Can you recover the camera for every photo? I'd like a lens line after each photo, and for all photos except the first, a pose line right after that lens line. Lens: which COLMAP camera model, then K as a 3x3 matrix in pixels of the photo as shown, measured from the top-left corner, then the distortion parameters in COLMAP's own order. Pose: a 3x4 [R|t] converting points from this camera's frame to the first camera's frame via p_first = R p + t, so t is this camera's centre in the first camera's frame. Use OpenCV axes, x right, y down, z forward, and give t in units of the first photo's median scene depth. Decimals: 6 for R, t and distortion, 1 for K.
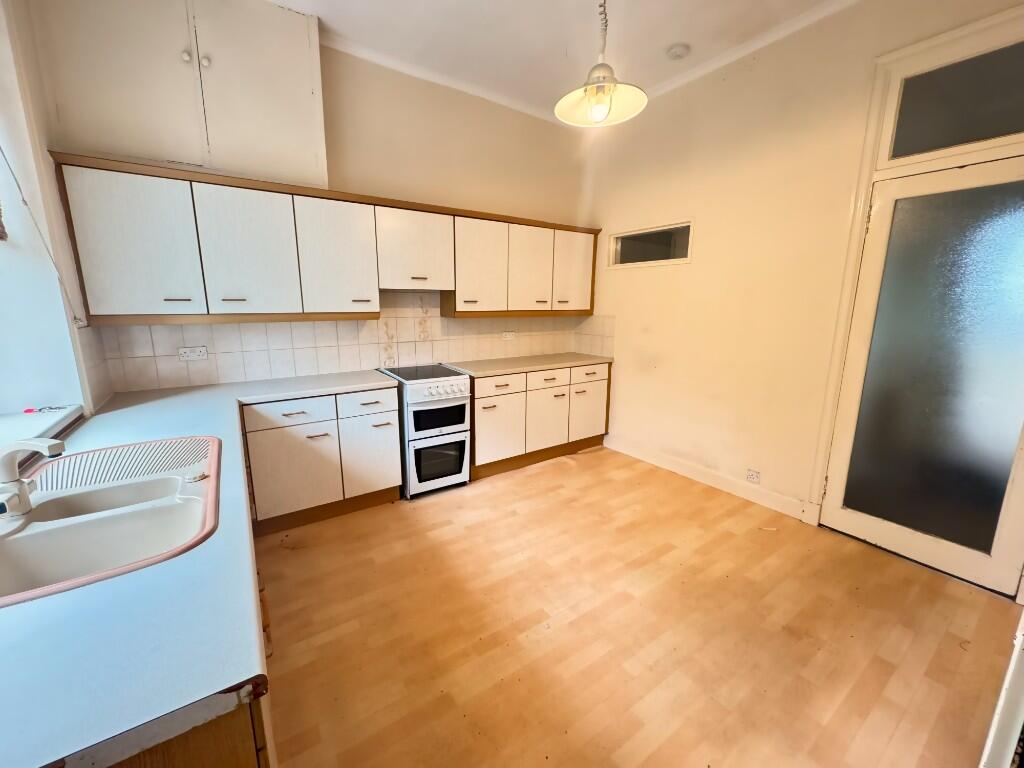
lens RADIAL K [[407.9, 0, 511.2], [0, 407.9, 381.8], [0, 0, 1]] dist [-0.000618, 0.000138]
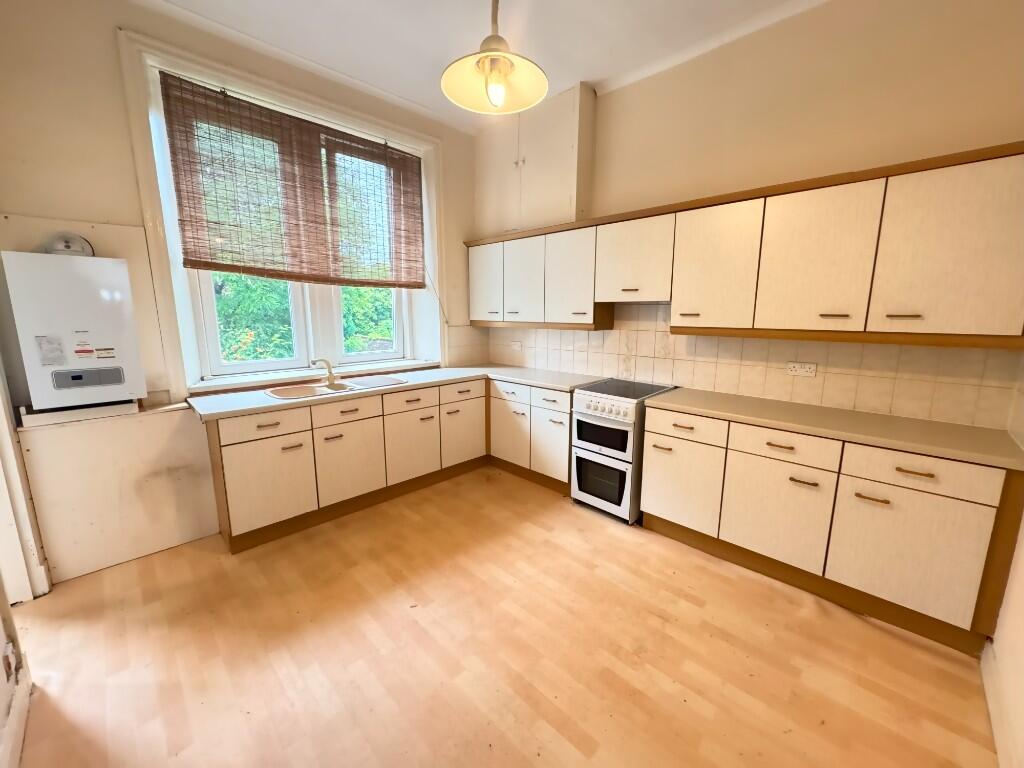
lens RADIAL K [[407.9, 0, 512.0], [0, 407.9, 383.4], [0, 0, 1]] dist [-0.000618, 0.000138]
pose [[0.186105, 0.170088, -0.967696, 0.722172], [-0.191889, 0.972228, 0.133981, -0.124007], [0.963610, 0.160756, 0.213575, 0.602707]]
